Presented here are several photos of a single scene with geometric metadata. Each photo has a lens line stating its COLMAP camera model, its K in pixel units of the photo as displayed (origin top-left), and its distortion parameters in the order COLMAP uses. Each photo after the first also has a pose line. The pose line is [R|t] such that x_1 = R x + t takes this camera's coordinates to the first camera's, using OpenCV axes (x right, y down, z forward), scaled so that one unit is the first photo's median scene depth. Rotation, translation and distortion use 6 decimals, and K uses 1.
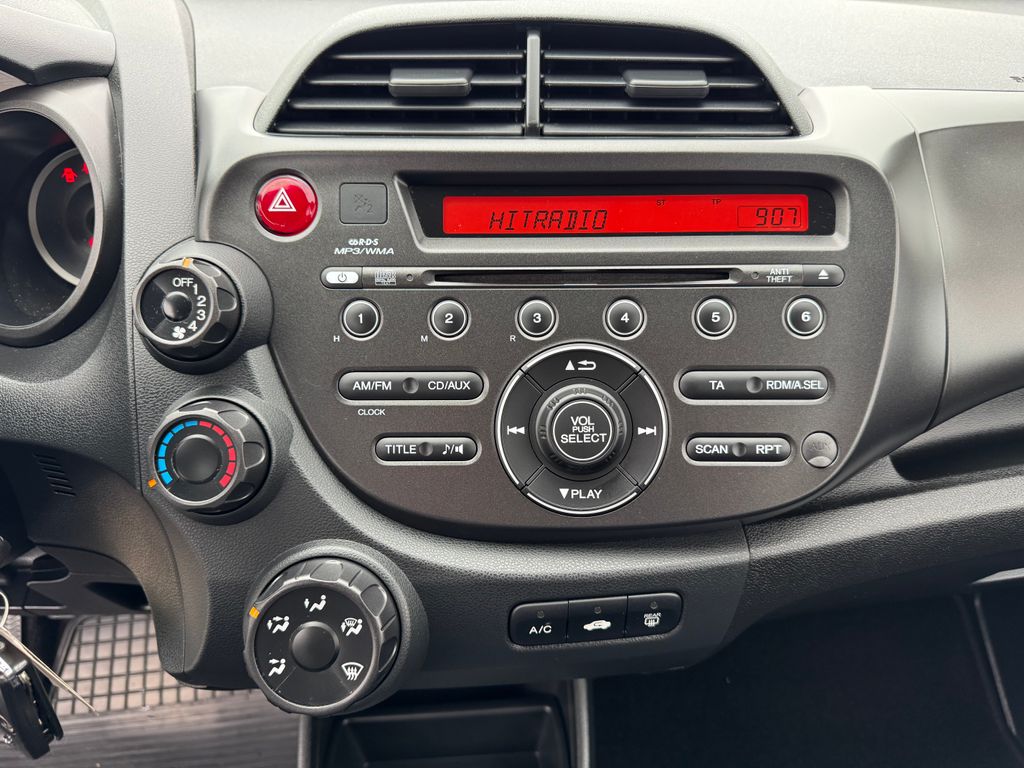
lens RADIAL K [[724.8, 0, 512.0], [0, 724.8, 384.0], [0, 0, 1]] dist [0.089330, -0.121395]
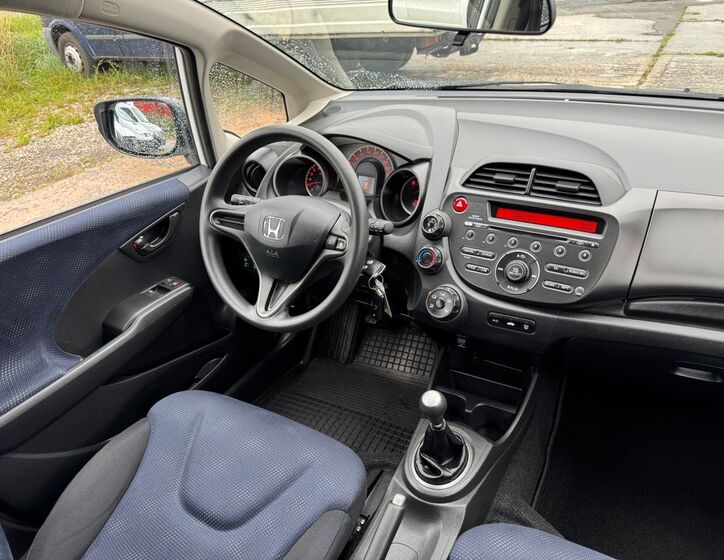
lens RADIAL K [[522.9, 0, 361.0], [0, 522.9, 282.3], [0, 0, 1]] dist [0.050647, -0.056696]
pose [[0.829760, 0.222029, -0.512057, 0.842837], [-0.226181, 0.972521, 0.055174, 0.147088], [0.510236, 0.070037, 0.857178, -1.800718]]
